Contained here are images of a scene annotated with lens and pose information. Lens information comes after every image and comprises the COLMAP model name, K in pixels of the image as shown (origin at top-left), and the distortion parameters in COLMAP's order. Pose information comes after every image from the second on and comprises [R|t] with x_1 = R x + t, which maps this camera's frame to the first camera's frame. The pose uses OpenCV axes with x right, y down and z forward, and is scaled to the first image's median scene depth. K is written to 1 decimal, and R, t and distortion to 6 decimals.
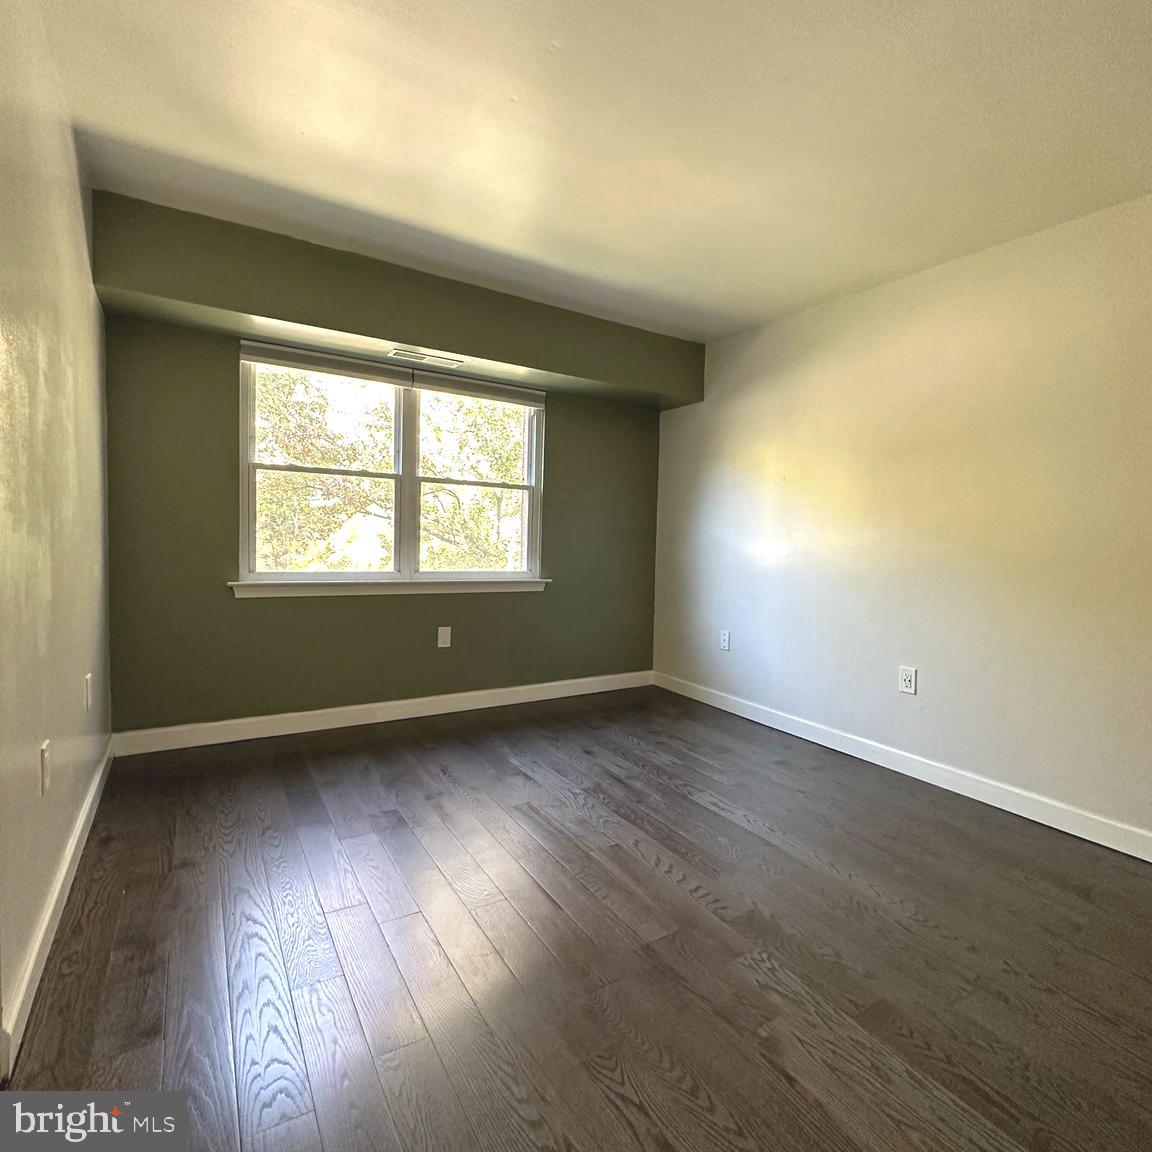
lens RADIAL K [[606.8, 0, 555.3], [0, 606.8, 577.9], [0, 0, 1]] dist [-0.001844, -0.000188]
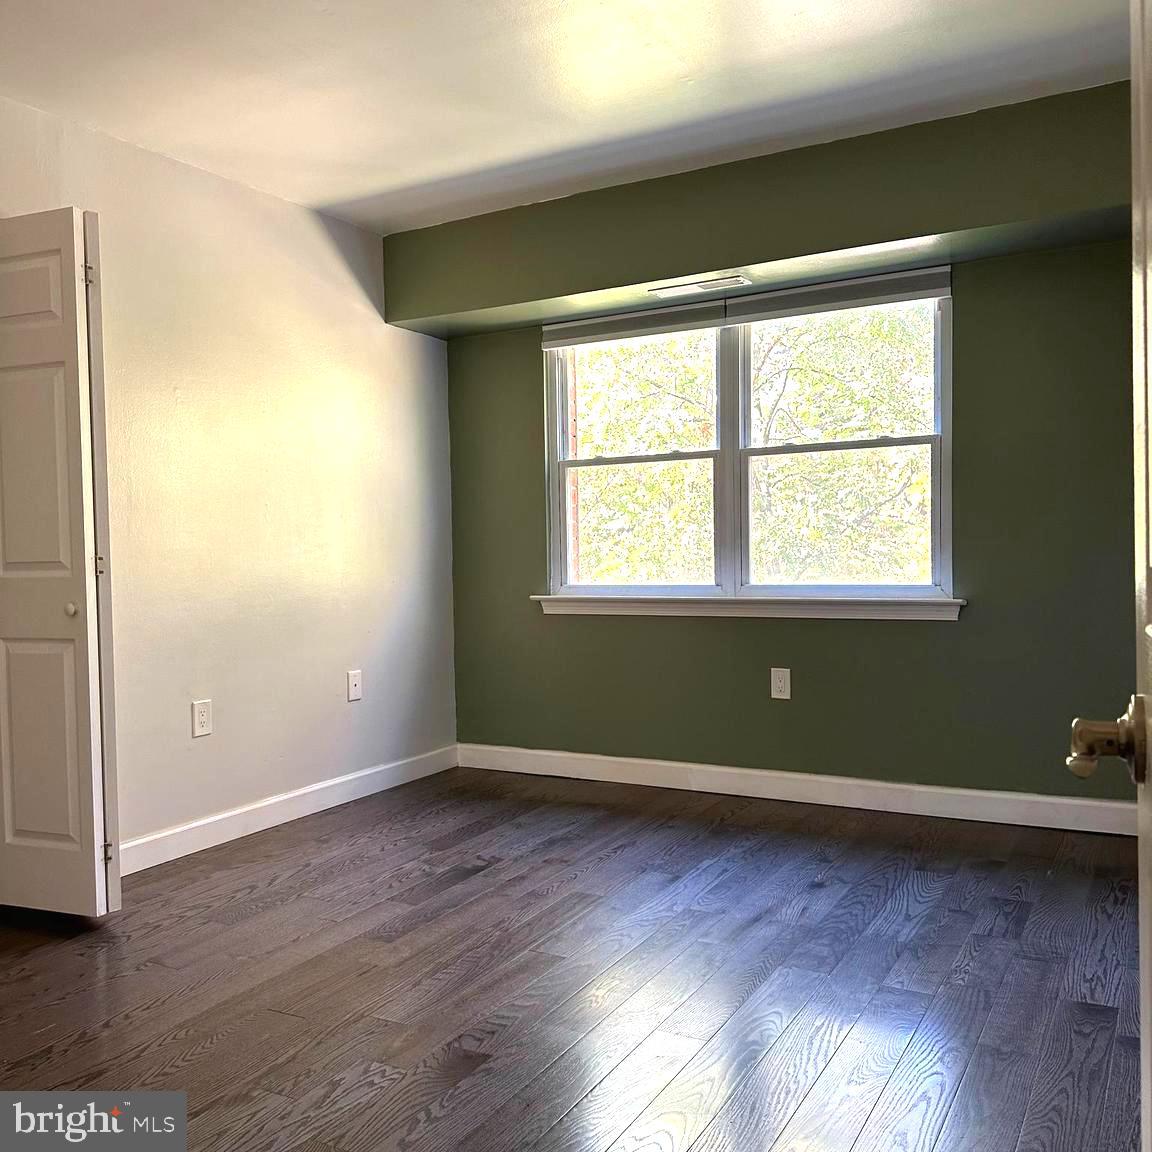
lens RADIAL K [[1051.2, 0, 576.0], [0, 1051.2, 576.0], [0, 0, 1]] dist [0.123682, -0.184091]
pose [[0.486951, -0.015243, -0.873296, 0.803172], [-0.021649, 0.999330, -0.029514, 0.021252], [0.873161, 0.033278, 0.486295, 0.264962]]
